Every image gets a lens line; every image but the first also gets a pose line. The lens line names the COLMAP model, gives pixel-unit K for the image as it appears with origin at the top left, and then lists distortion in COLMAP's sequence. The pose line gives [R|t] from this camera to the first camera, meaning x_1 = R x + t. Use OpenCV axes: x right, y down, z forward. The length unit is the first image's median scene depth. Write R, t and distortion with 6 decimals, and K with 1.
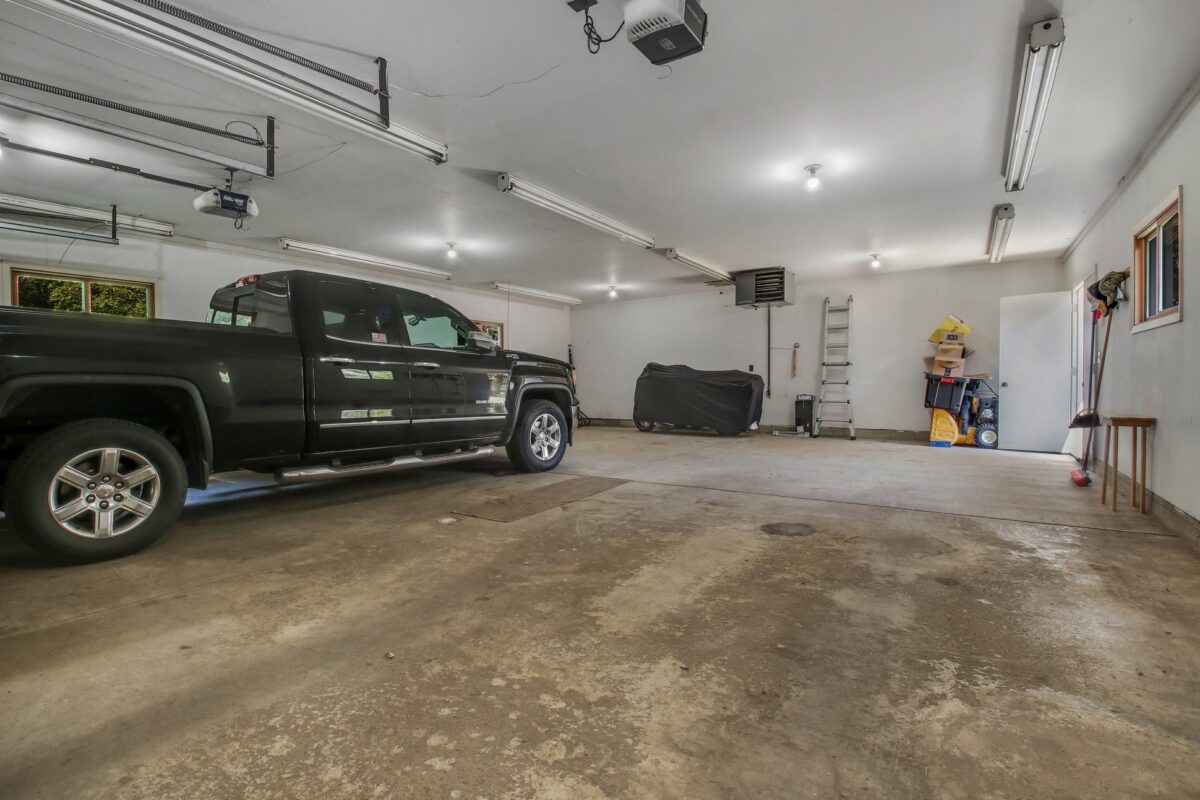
lens RADIAL K [[564.9, 0, 591.4], [0, 564.9, 396.6], [0, 0, 1]] dist [0.002700, -0.018671]
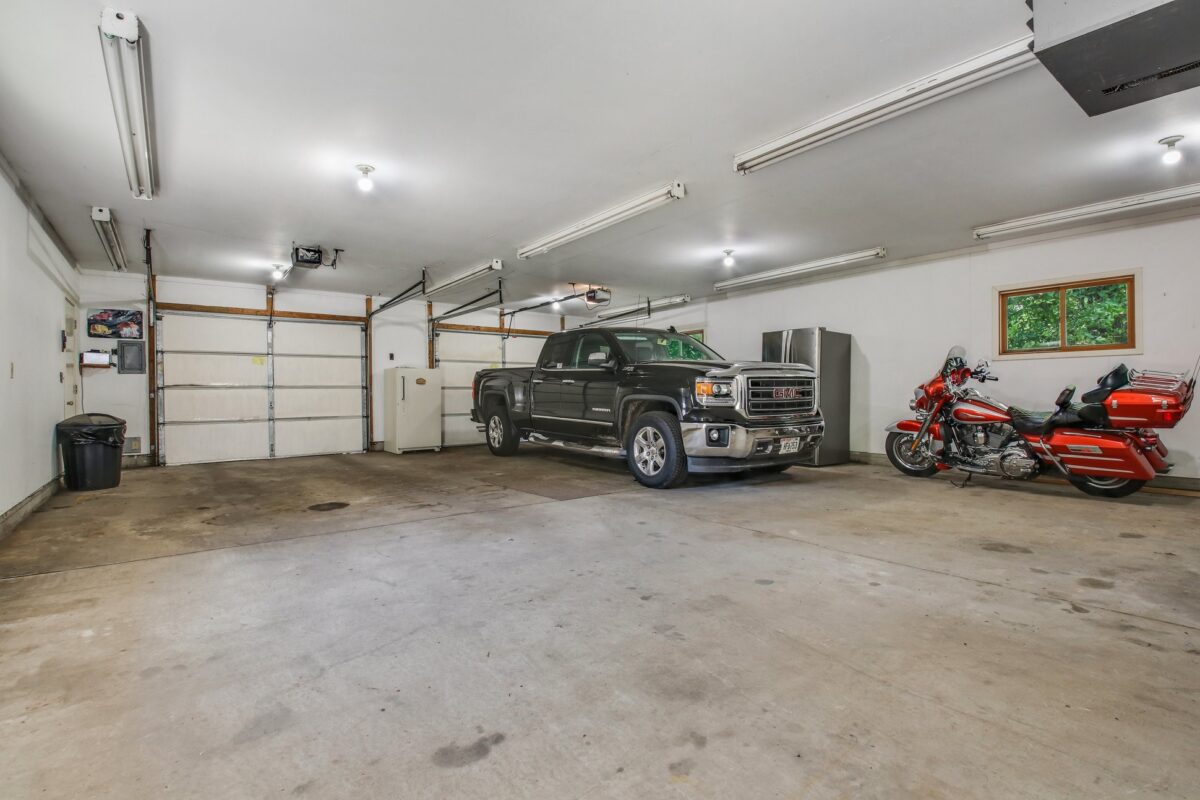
lens RADIAL K [[564.9, 0, 590.1], [0, 564.9, 398.6], [0, 0, 1]] dist [0.002700, -0.018671]
pose [[-0.321573, 0.013857, -0.946784, 0.973337], [-0.014762, 0.999698, 0.019646, -0.037684], [0.946770, 0.020294, -0.321271, 1.384071]]
